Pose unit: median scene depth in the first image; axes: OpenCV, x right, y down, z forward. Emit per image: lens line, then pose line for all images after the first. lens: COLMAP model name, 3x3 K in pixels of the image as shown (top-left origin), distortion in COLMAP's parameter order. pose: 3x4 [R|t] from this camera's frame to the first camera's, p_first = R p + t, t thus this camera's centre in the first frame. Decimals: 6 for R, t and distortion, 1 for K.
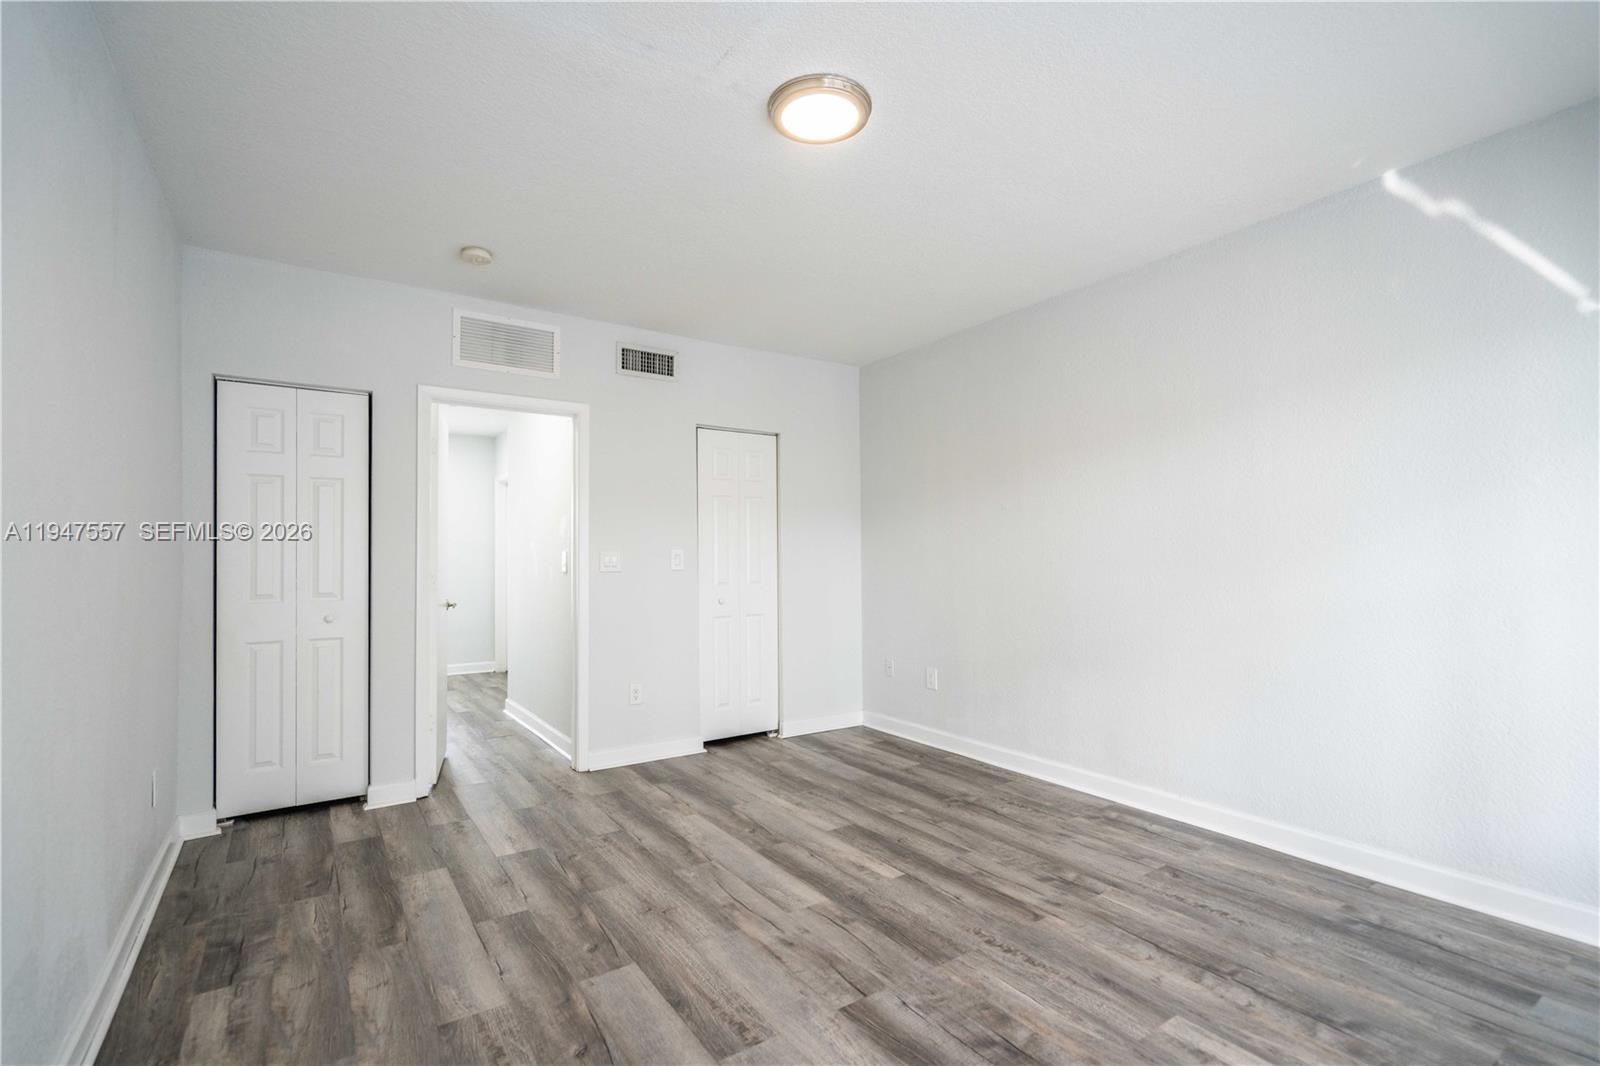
lens RADIAL K [[764.3, 0, 752.6], [0, 764.3, 539.6], [0, 0, 1]] dist [-0.010004, 0.003803]
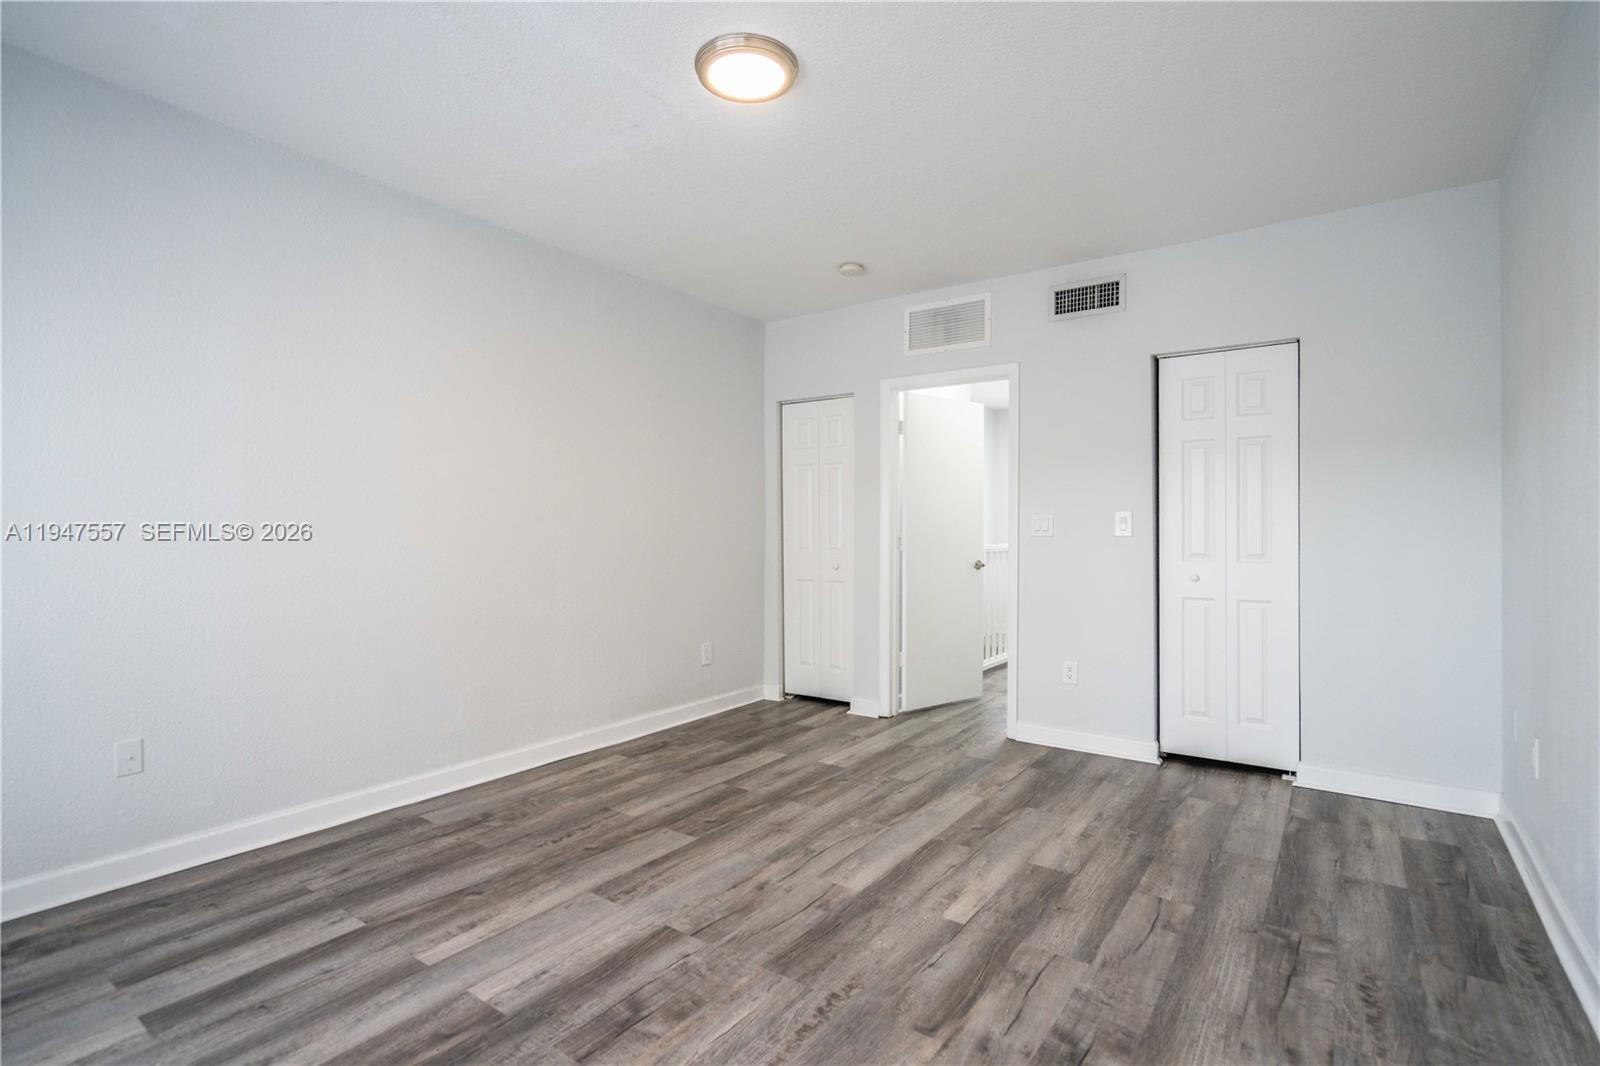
lens RADIAL K [[764.3, 0, 794.4], [0, 764.3, 531.4], [0, 0, 1]] dist [-0.010004, 0.003803]
pose [[0.342035, 0.007780, -0.939655, 0.789545], [0.016901, 0.999753, 0.014430, 0.022502], [0.939535, -0.020817, 0.341819, 0.529178]]
